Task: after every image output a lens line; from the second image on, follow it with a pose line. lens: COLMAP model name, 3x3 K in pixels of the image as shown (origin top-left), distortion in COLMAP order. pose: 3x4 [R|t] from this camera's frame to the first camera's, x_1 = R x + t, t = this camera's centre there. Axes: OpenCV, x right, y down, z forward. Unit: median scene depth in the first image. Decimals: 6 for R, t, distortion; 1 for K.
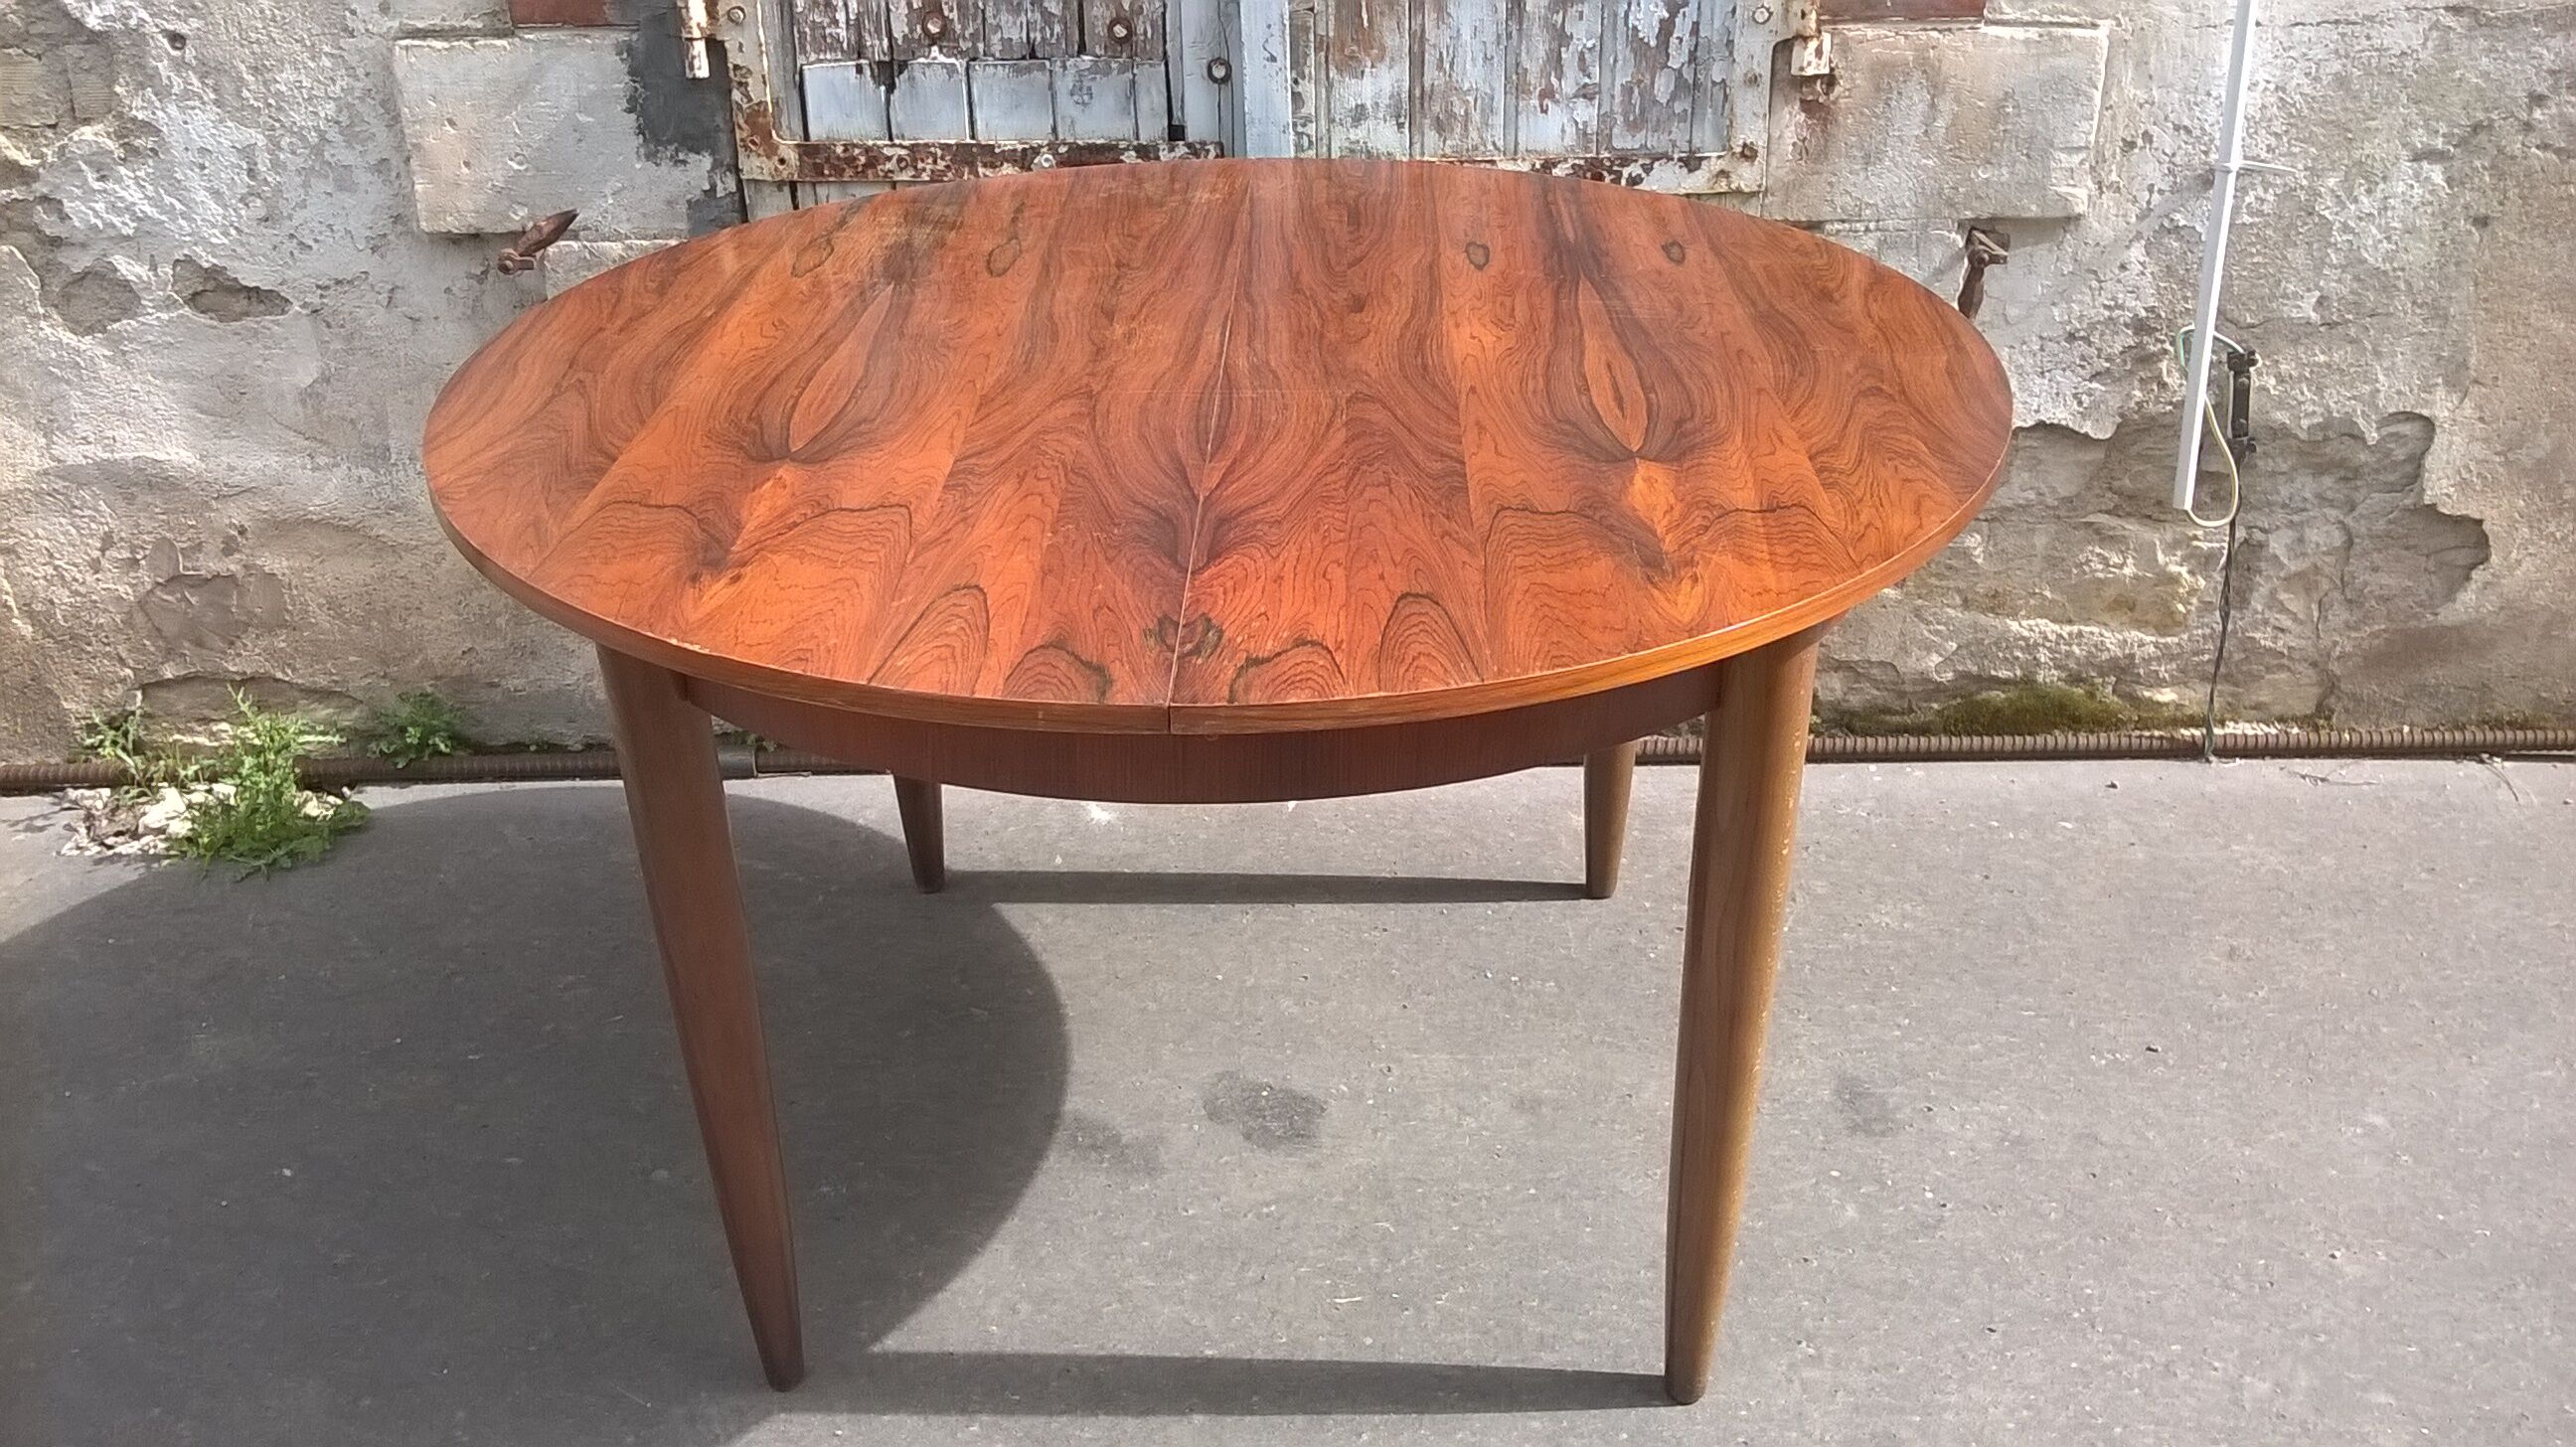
lens RADIAL K [[2245.9, 0, 1320.0], [0, 2245.9, 717.6], [0, 0, 1]] dist [0.059185, -0.210821]
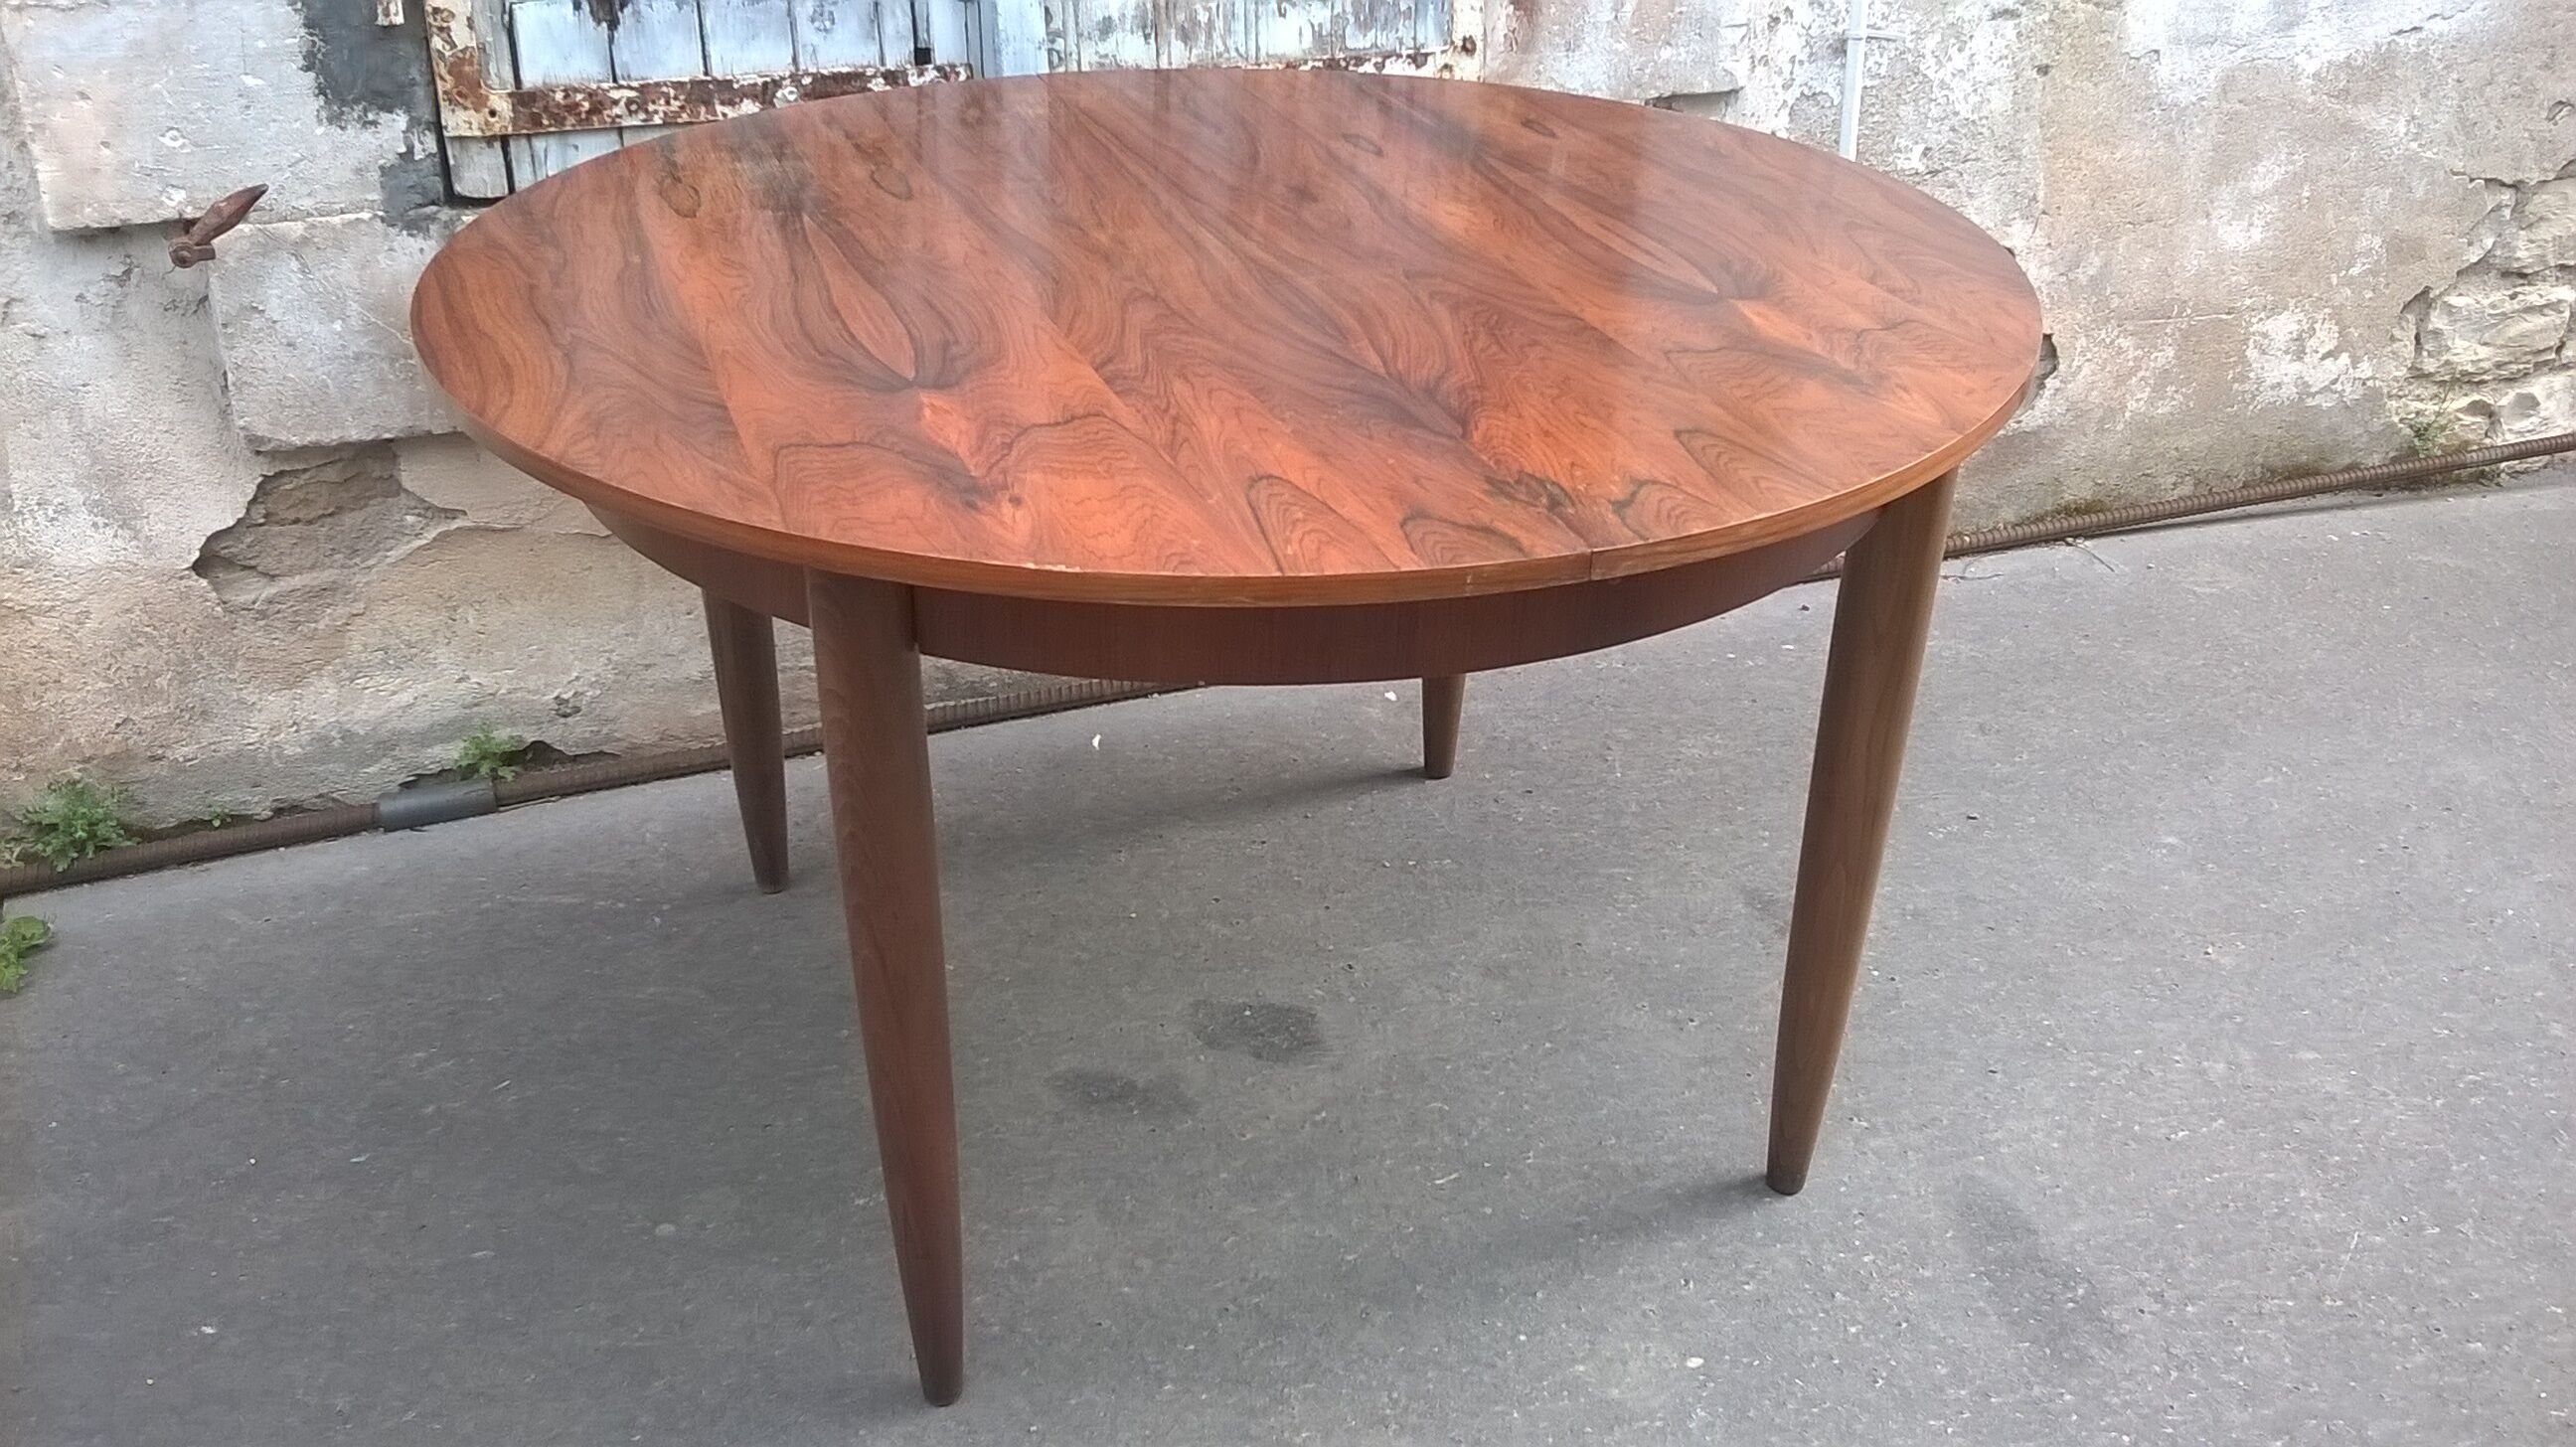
lens RADIAL K [[2238.7, 0, 1318.6], [0, 2238.7, 713.1], [0, 0, 1]] dist [0.063085, -0.222605]
pose [[0.927391, -0.154987, 0.340476, -0.276207], [0.152032, 0.987737, 0.035520, 0.006178], [-0.341806, 0.018822, 0.939582, 0.056030]]
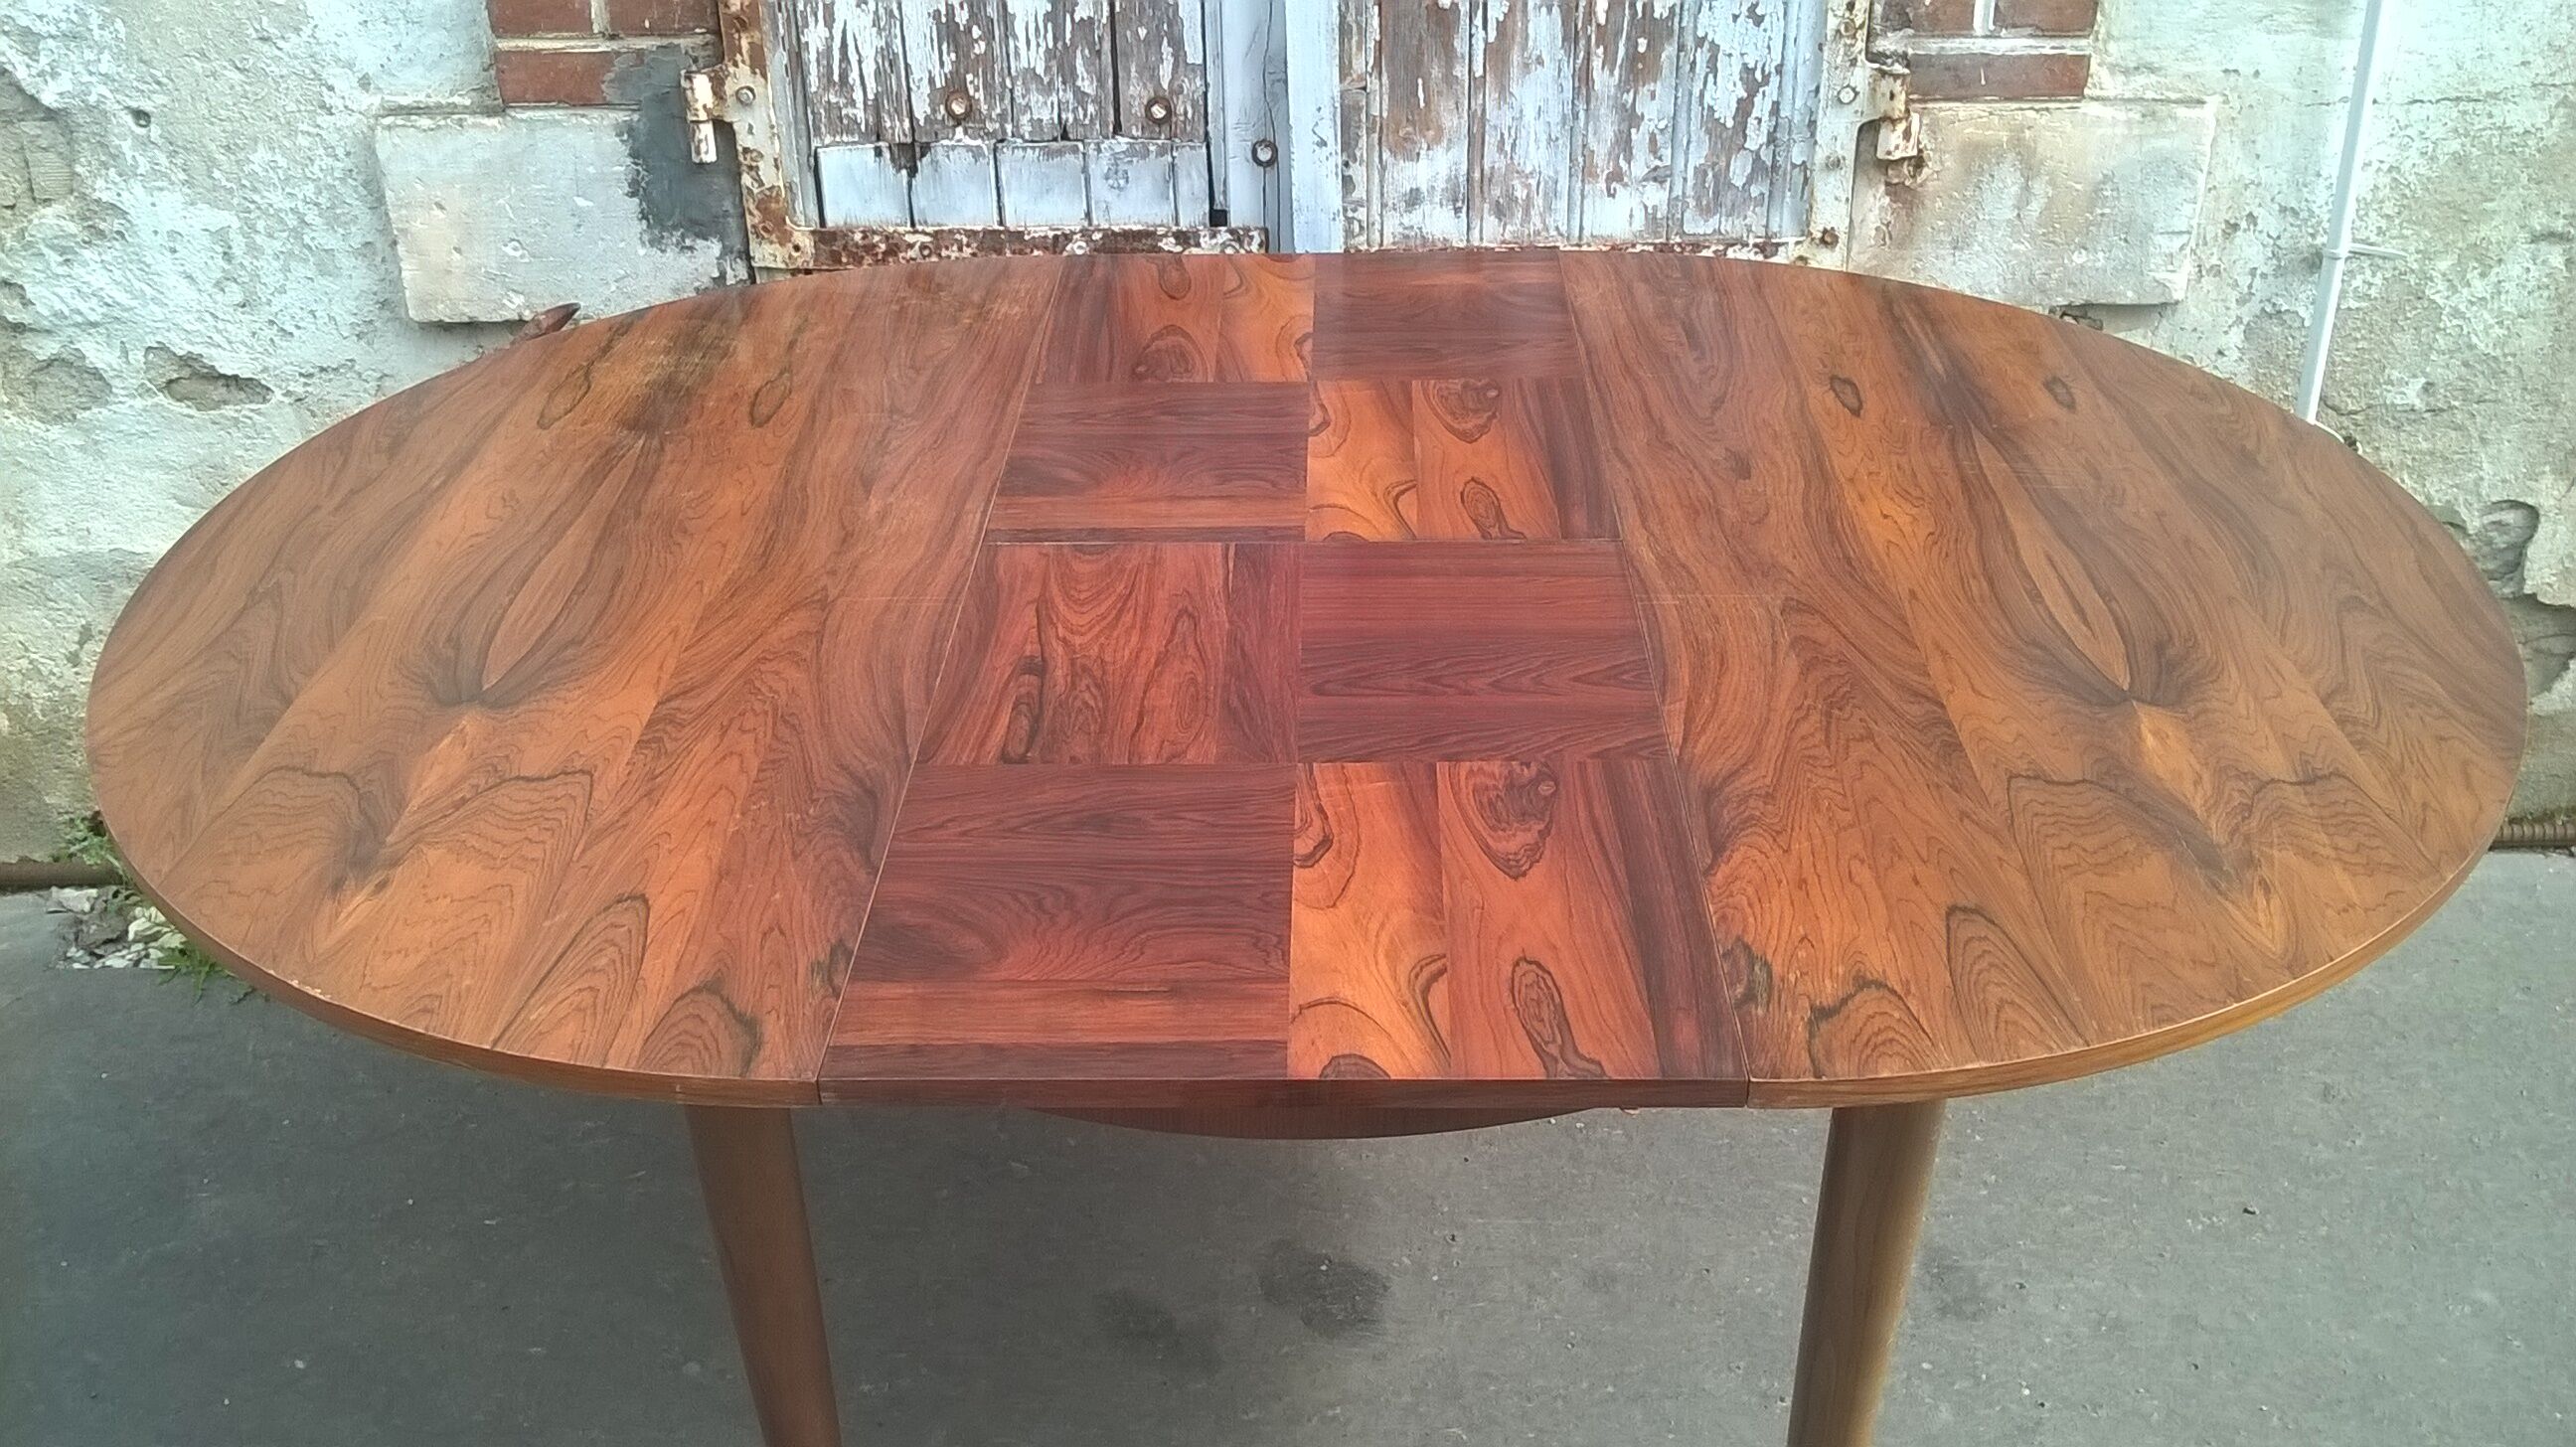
lens RADIAL K [[2239.1, 0, 1315.8], [0, 2239.1, 709.3], [0, 0, 1]] dist [0.048770, -0.182858]
pose [[0.999984, -0.001555, 0.005410, -0.028647], [0.001254, 0.998473, 0.055234, -0.107613], [-0.005487, -0.055226, 0.998459, 0.059032]]
